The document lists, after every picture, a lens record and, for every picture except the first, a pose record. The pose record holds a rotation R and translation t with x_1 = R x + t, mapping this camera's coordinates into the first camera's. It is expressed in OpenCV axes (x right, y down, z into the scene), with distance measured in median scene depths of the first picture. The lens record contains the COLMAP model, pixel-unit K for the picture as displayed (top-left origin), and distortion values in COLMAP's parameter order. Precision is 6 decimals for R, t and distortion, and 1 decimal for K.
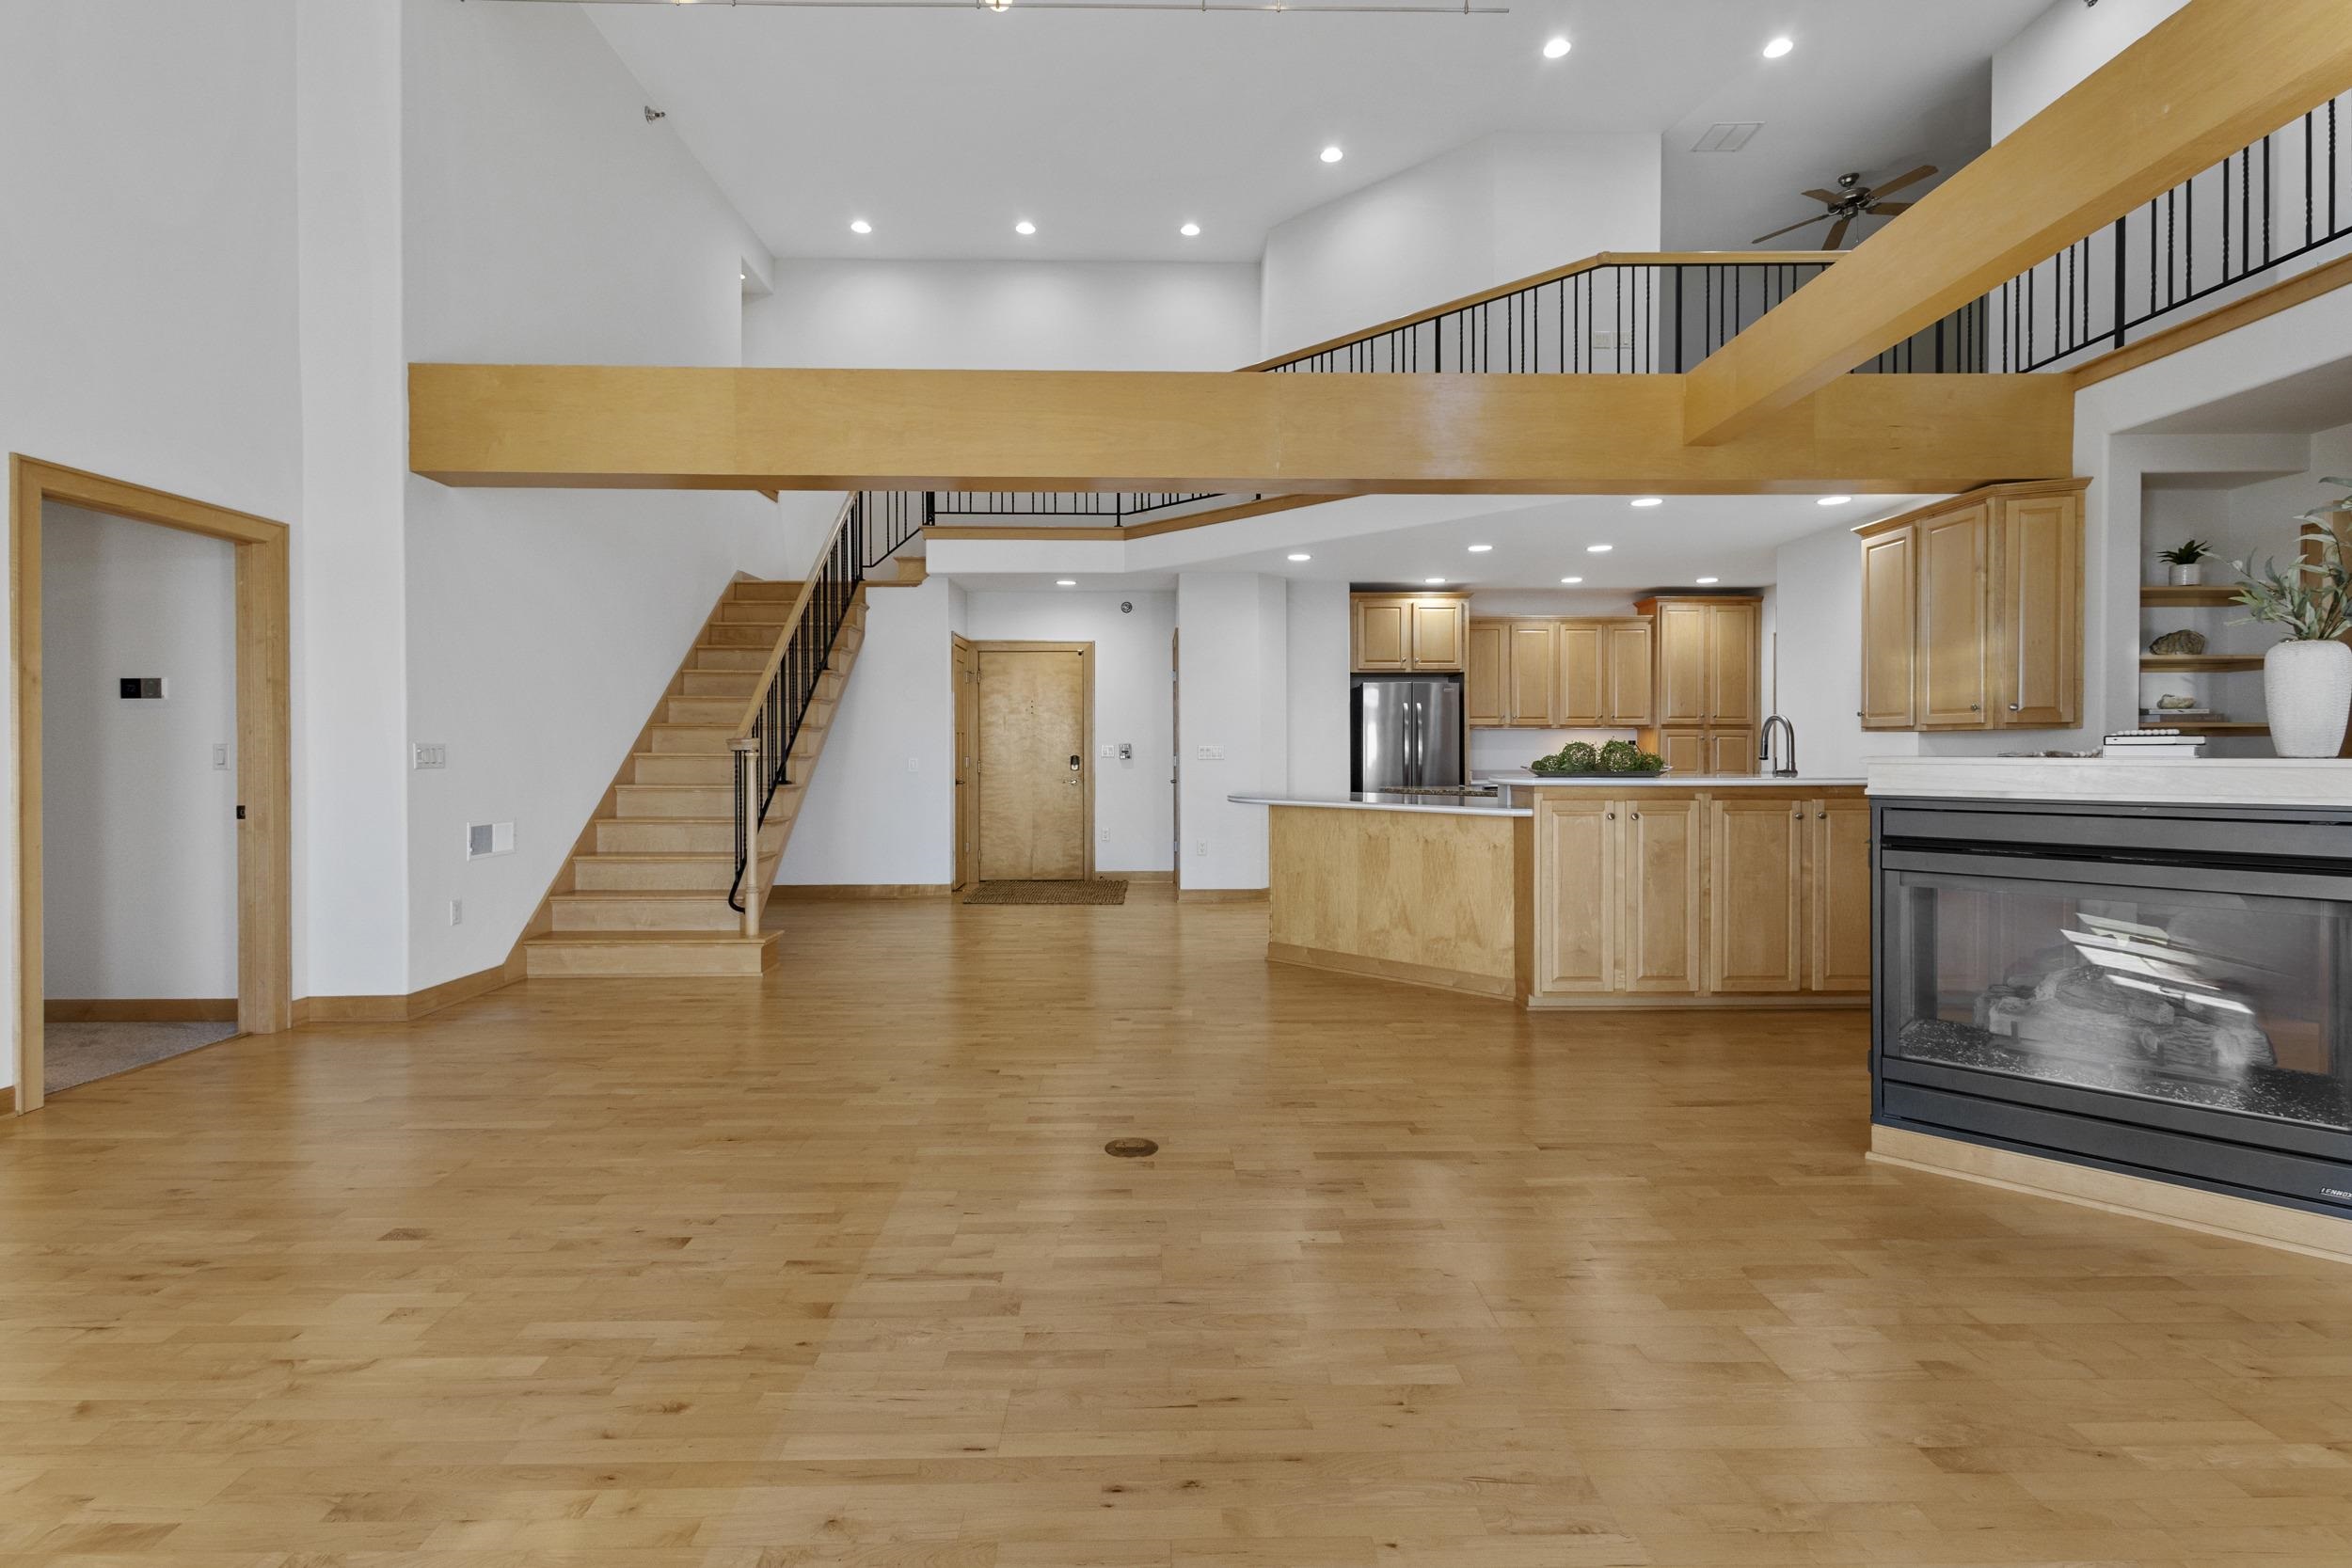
lens RADIAL K [[1086.8, 0, 1168.4], [0, 1086.8, 755.5], [0, 0, 1]] dist [-0.001264, -0.000117]
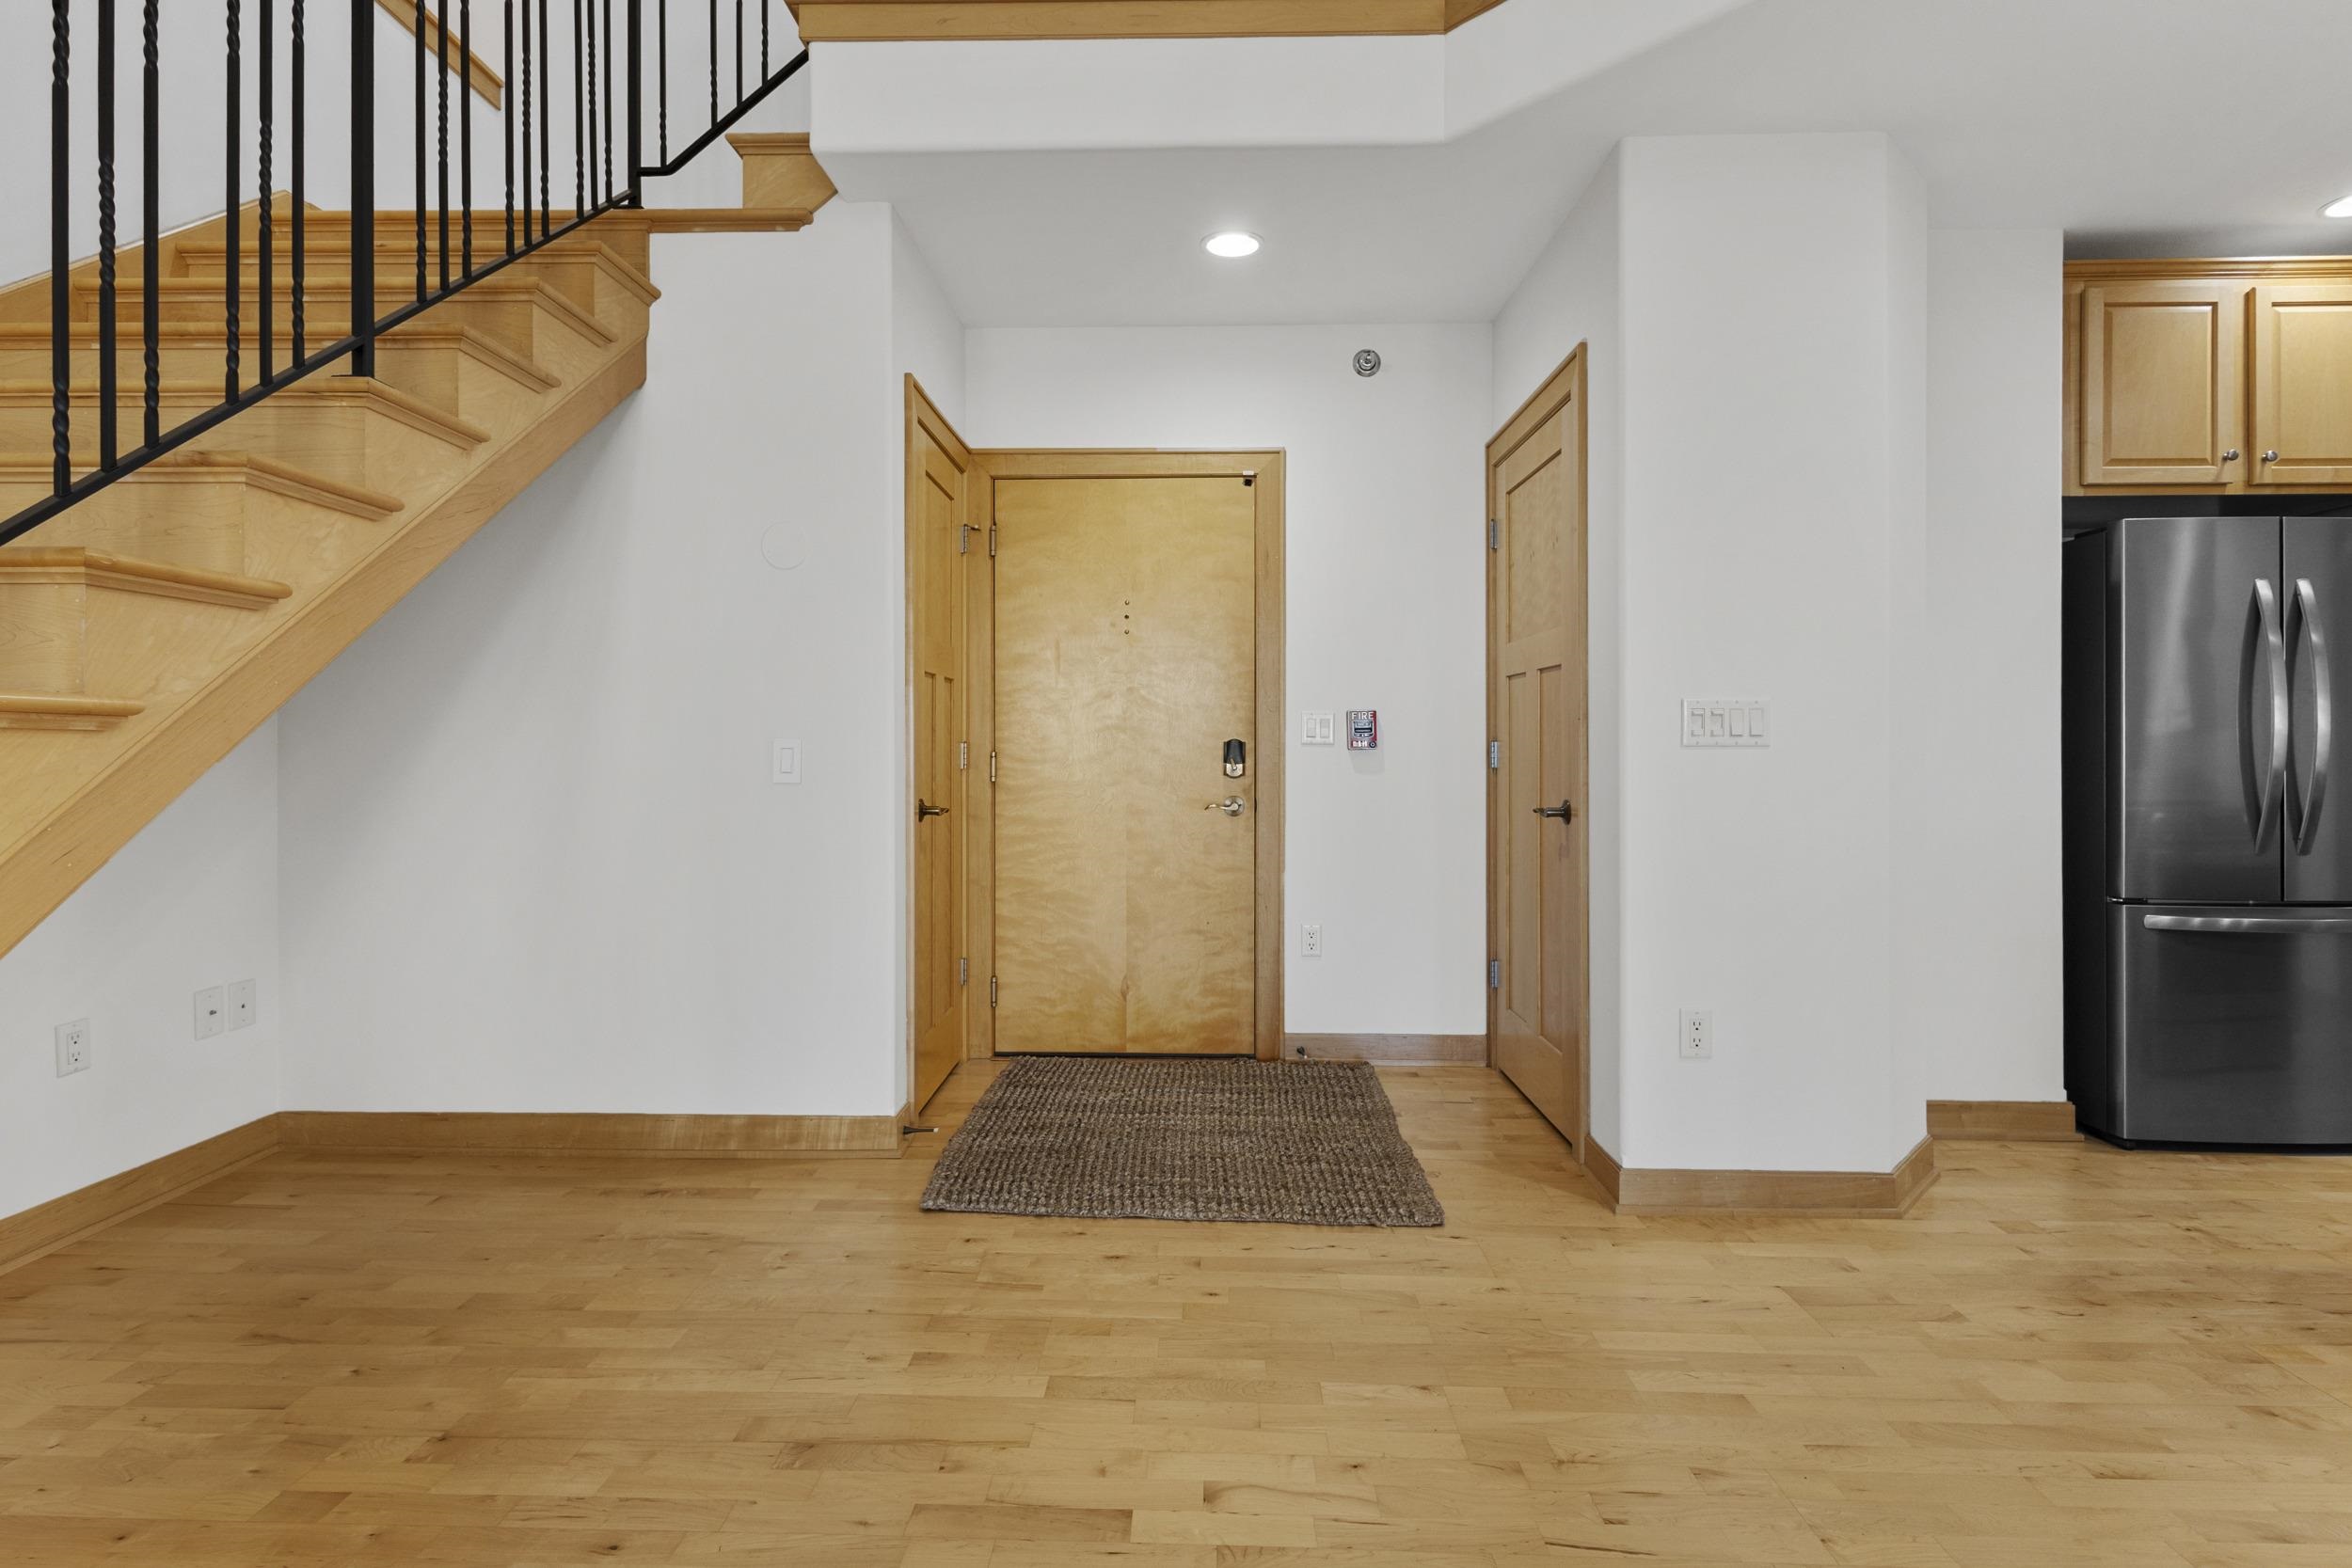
lens RADIAL K [[1090.2, 0, 1167.6], [0, 1090.2, 752.0], [0, 0, 1]] dist [0.006979, -0.000383]
pose [[0.999045, 0.003102, -0.043577, -0.102910], [-0.003235, 0.999990, -0.002972, 0.006526], [0.043568, 0.003110, 0.999046, 0.669902]]
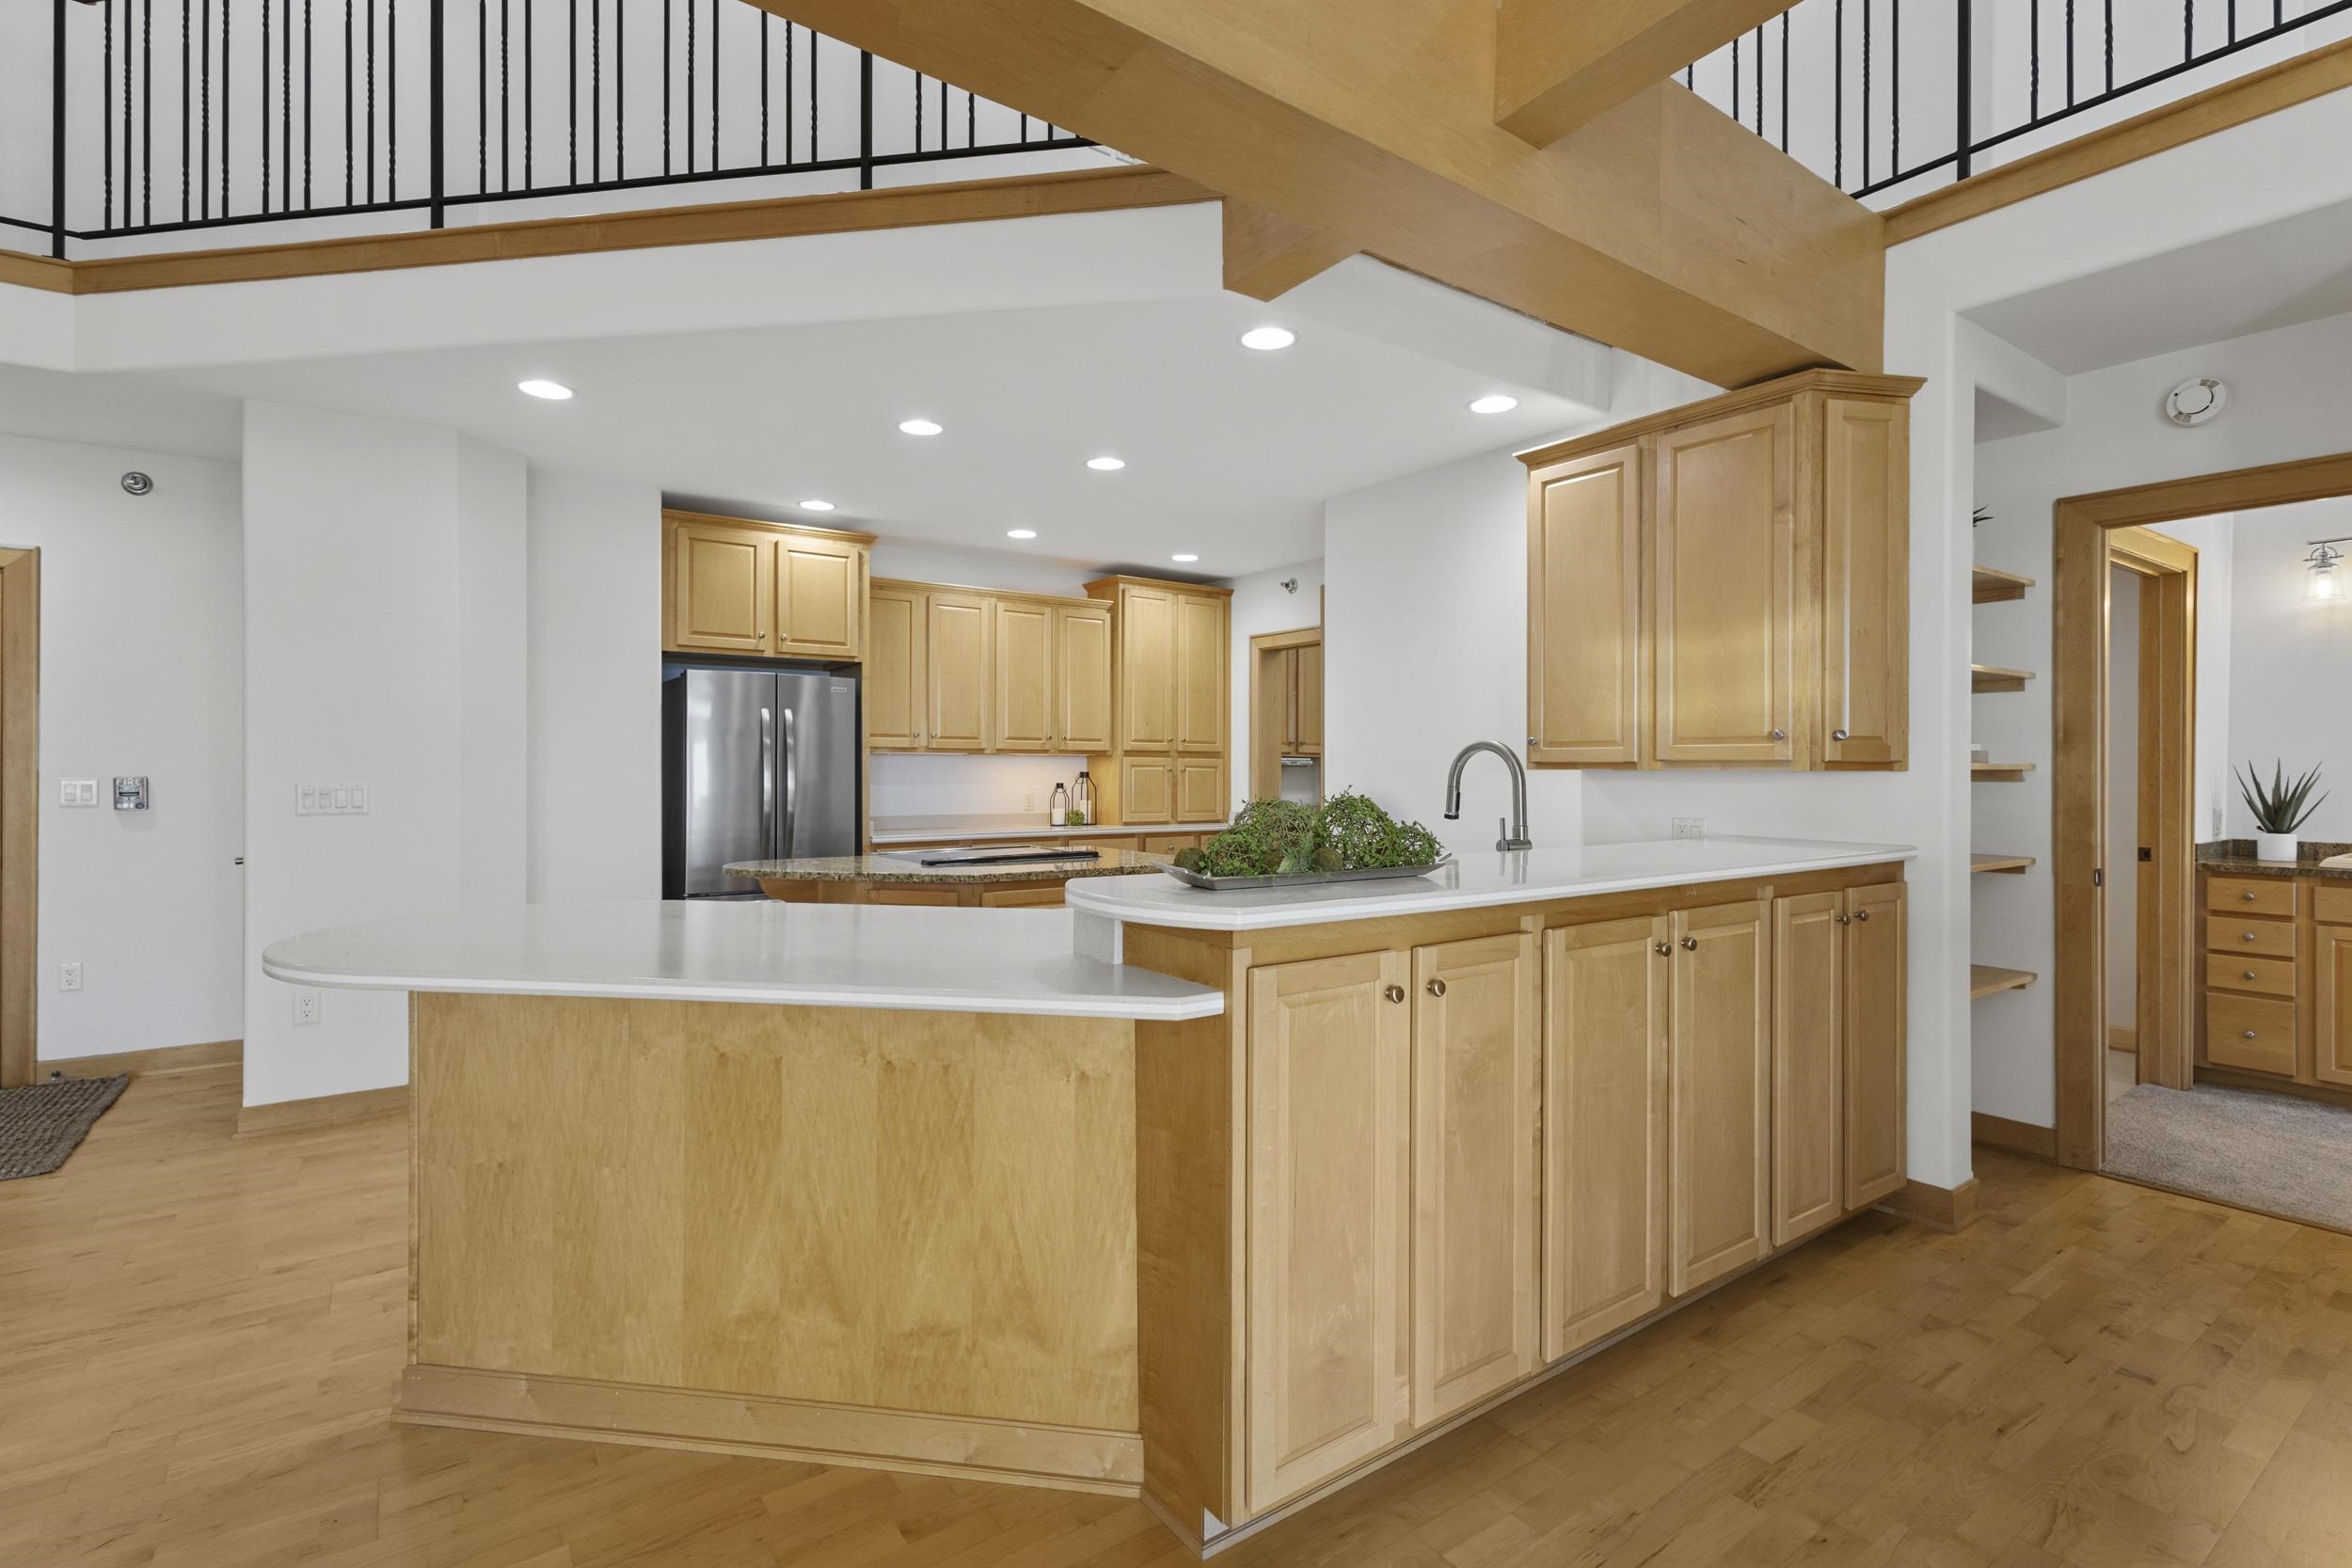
lens RADIAL K [[1085.1, 0, 1170.4], [0, 1085.1, 766.9], [0, 0, 1]] dist [0.006369, -0.001216]
pose [[0.822901, 0.003766, 0.568173, 0.067116], [0.000418, 0.999974, -0.007233, -0.012731], [-0.568185, 0.006189, 0.822877, 0.405279]]
